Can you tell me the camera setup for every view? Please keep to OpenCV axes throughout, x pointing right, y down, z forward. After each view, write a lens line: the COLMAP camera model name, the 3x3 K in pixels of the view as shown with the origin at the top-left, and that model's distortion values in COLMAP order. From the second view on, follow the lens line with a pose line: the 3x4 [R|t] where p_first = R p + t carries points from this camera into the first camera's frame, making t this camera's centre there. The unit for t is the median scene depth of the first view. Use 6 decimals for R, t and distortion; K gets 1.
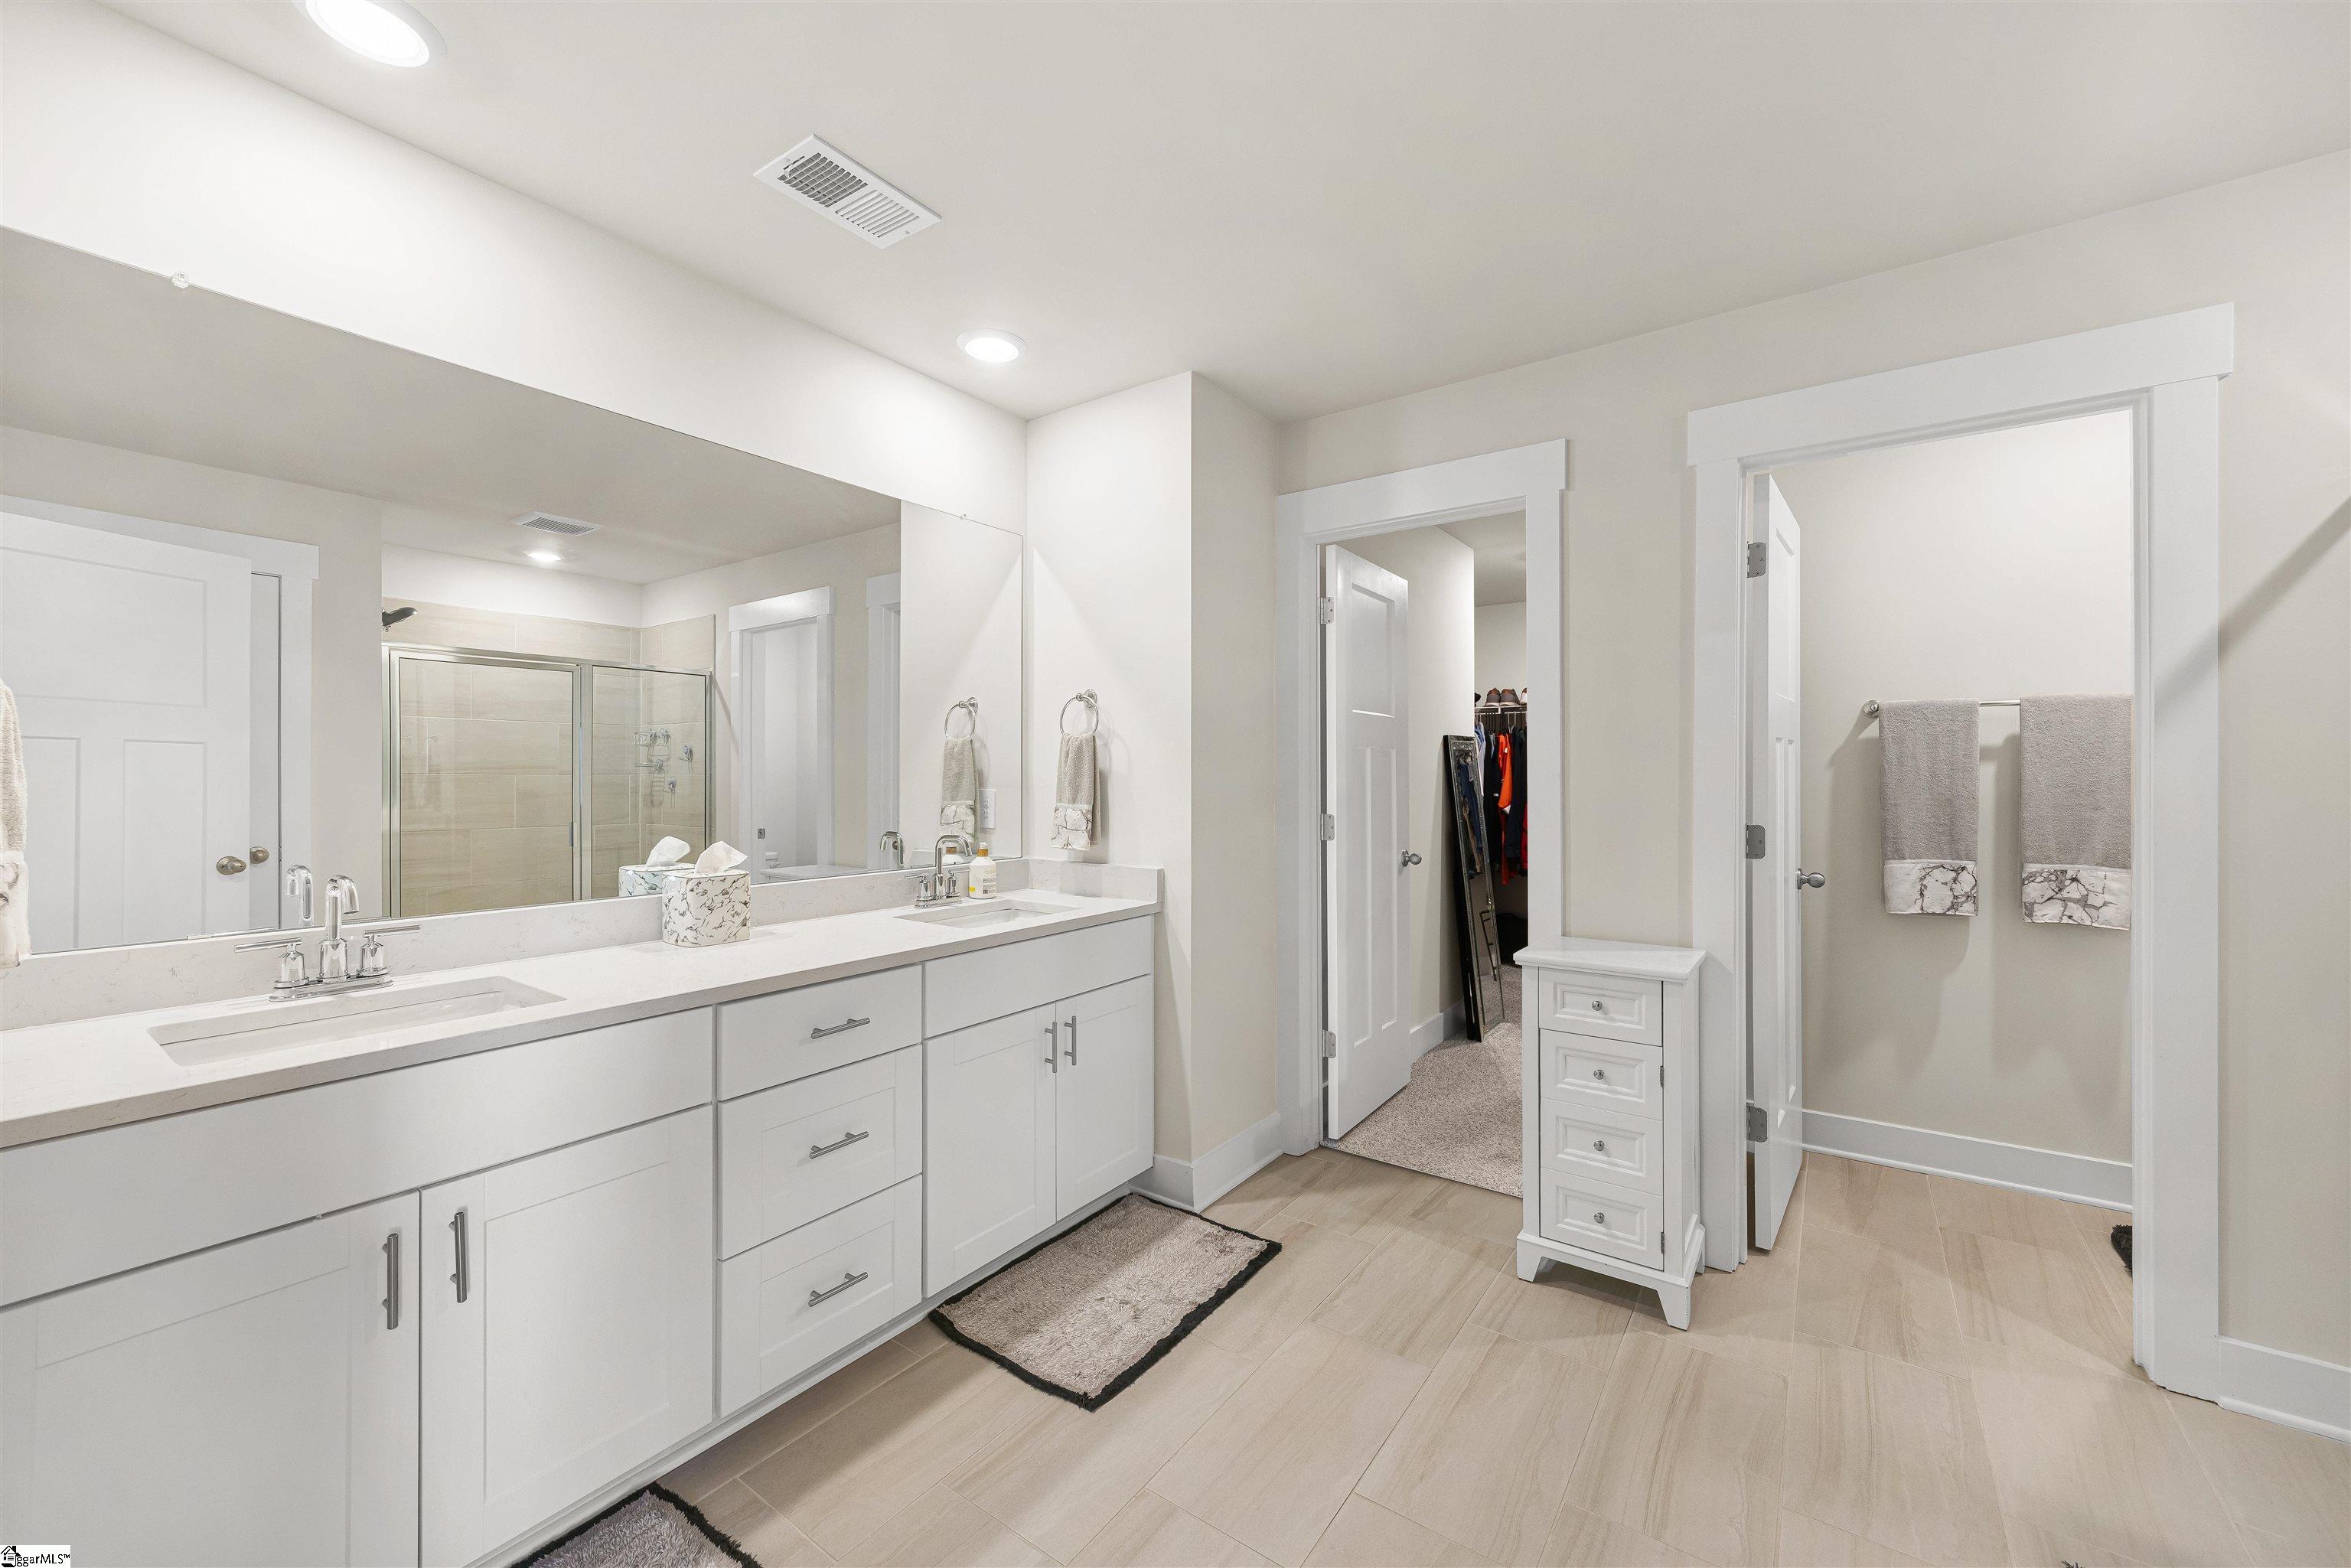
lens RADIAL K [[918.0, 0, 1159.4], [0, 918.0, 778.1], [0, 0, 1]] dist [0.001114, 0.000125]
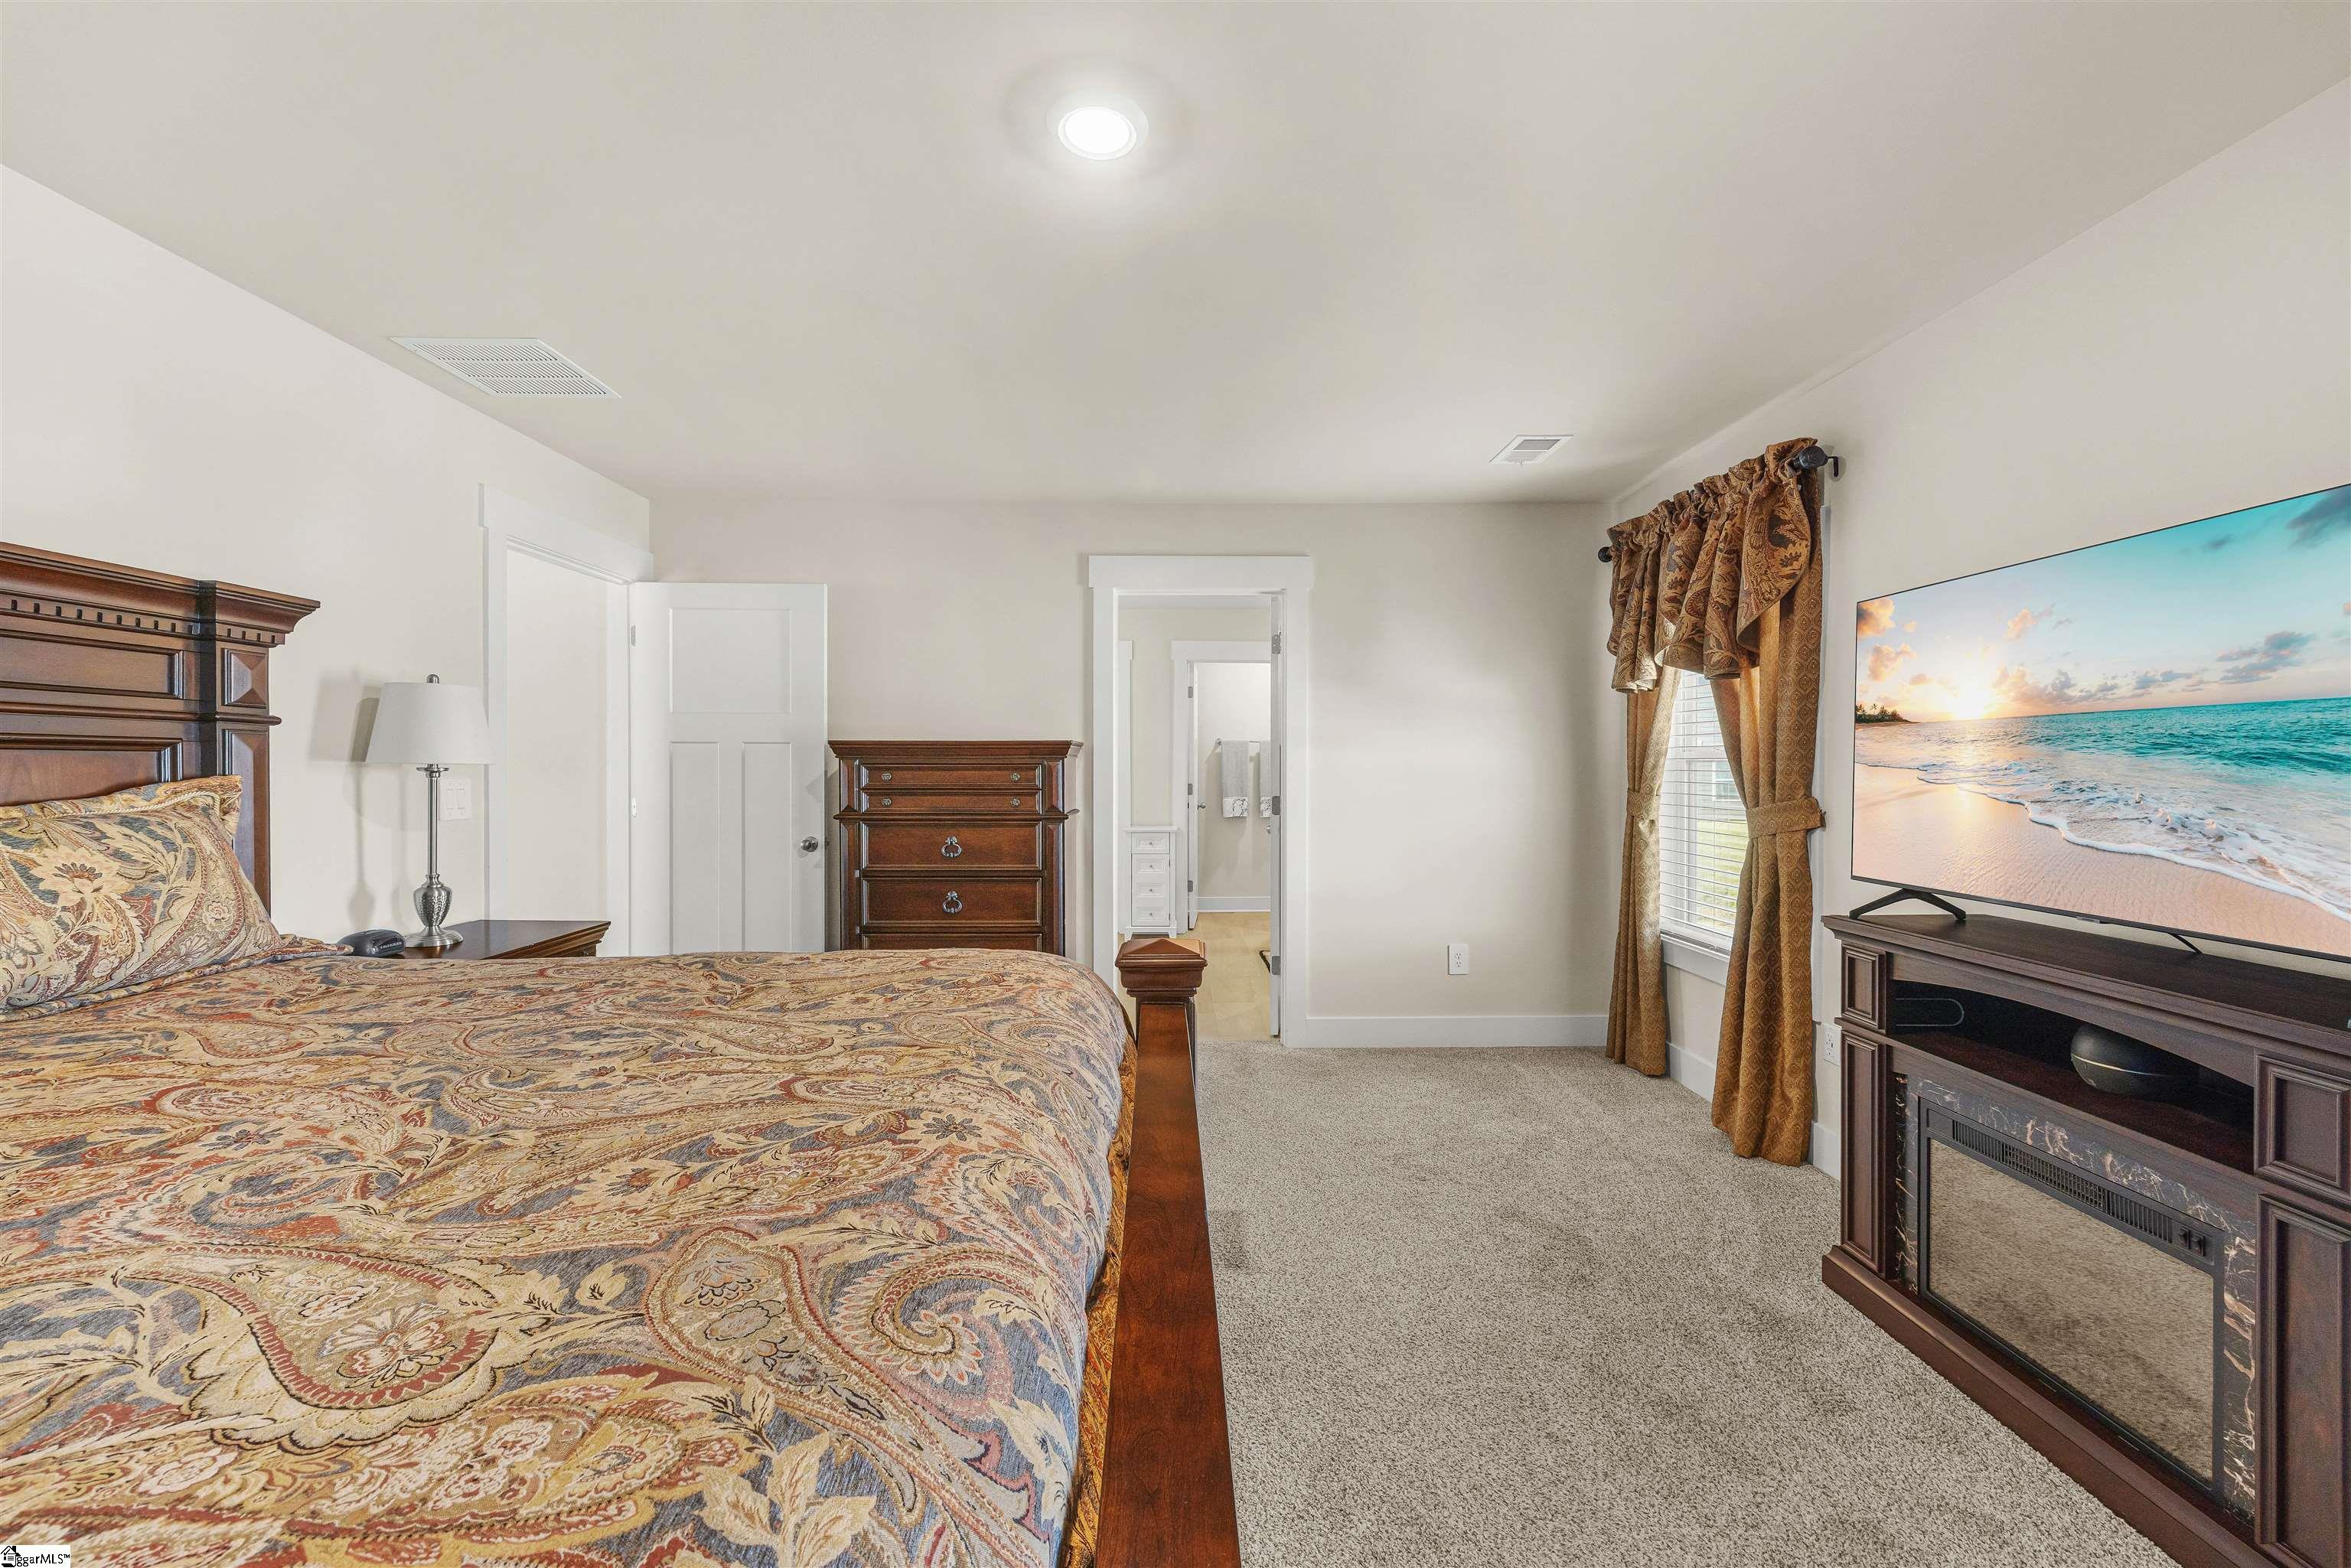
lens RADIAL K [[918.0, 0, 1169.1], [0, 918.0, 782.9], [0, 0, 1]] dist [0.001114, 0.000125]
pose [[0.808620, -0.007947, 0.588277, -1.099725], [0.000983, 0.999926, 0.012157, 0.014422], [-0.588330, -0.009252, 0.808568, -1.296058]]
